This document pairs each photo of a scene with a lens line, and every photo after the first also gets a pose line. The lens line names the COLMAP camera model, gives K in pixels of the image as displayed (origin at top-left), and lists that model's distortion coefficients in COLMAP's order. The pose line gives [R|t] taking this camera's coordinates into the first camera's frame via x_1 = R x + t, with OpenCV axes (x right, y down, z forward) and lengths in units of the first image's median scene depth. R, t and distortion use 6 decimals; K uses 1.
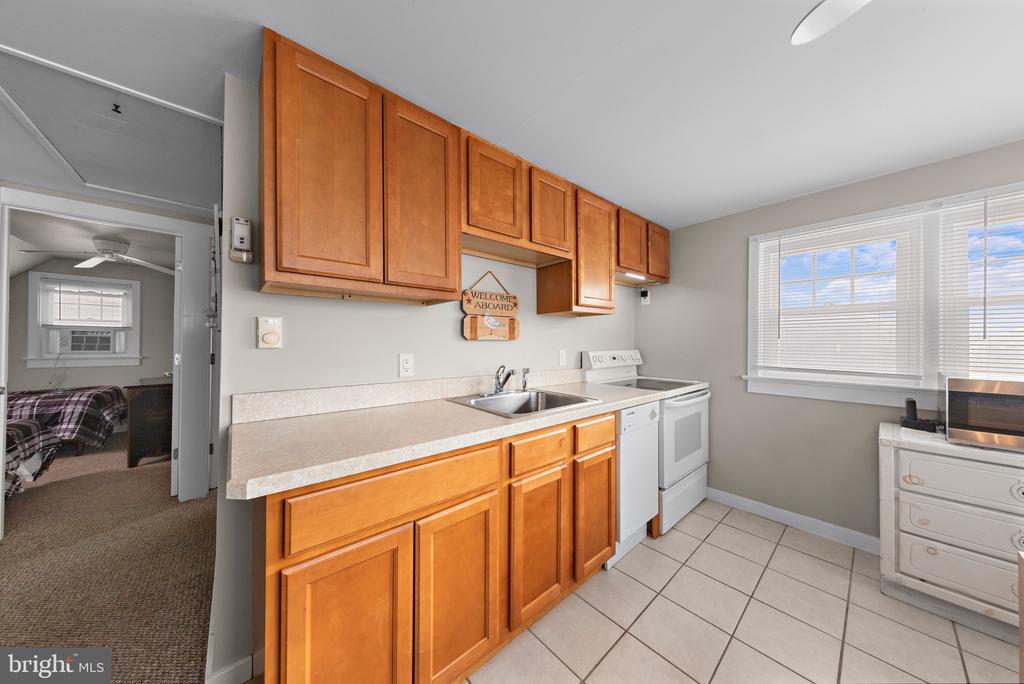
lens RADIAL K [[326.4, 0, 513.2], [0, 326.4, 341.4], [0, 0, 1]] dist [0.009441, 0.000219]
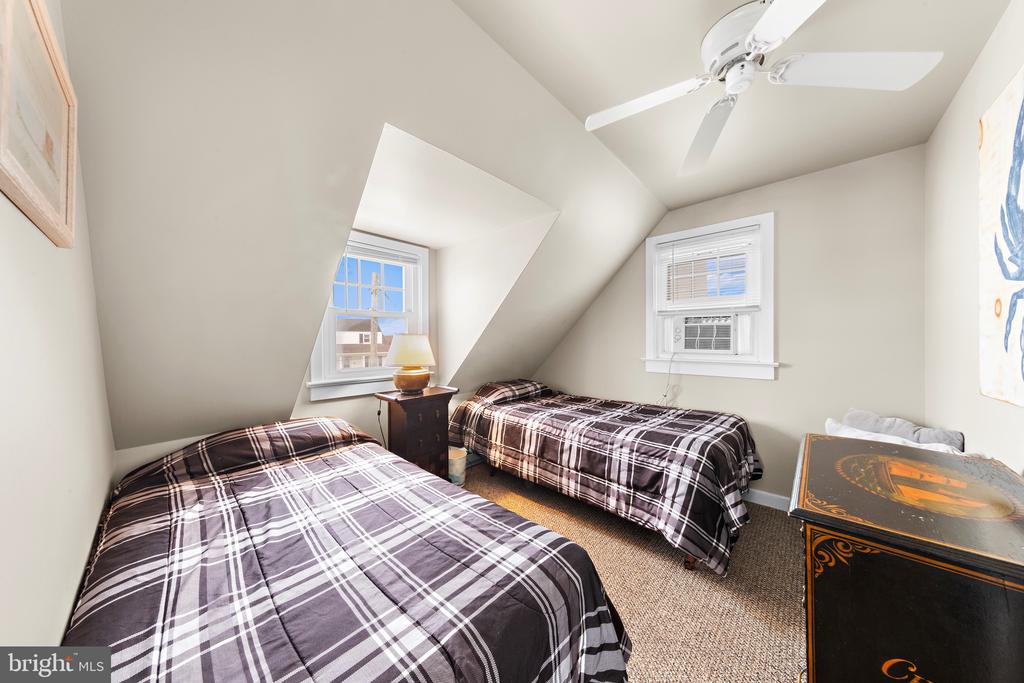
lens RADIAL K [[325.1, 0, 514.2], [0, 325.1, 340.3], [0, 0, 1]] dist [0.001080, -0.000316]
pose [[0.119312, -0.010125, -0.992805, -0.854888], [0.006198, 0.999936, -0.009453, 0.017492], [0.992837, -0.005025, 0.119367, 0.684054]]
